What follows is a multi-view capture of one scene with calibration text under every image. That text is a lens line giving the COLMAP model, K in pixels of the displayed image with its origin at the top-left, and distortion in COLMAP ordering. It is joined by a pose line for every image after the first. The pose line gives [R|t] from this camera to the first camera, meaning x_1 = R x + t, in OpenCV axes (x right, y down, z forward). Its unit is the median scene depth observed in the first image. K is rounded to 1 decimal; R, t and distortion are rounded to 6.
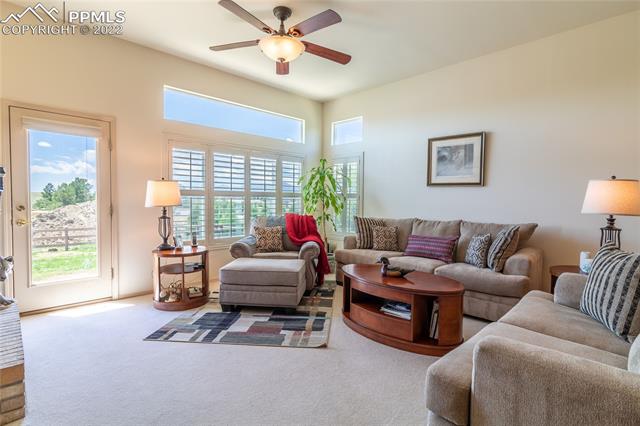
lens RADIAL K [[318.2, 0, 320.4], [0, 318.2, 205.7], [0, 0, 1]] dist [0.000056, -0.000036]
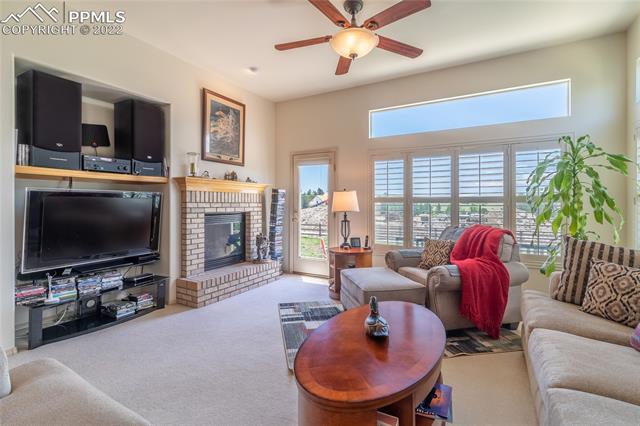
lens RADIAL K [[301.6, 0, 322.4], [0, 301.6, 200.6], [0, 0, 1]] dist [0.000271, -0.000061]
pose [[0.270739, -0.020044, -0.962444, 0.607226], [-0.016851, 0.999531, -0.025557, -0.010913], [0.962505, 0.023138, 0.270275, 0.598068]]
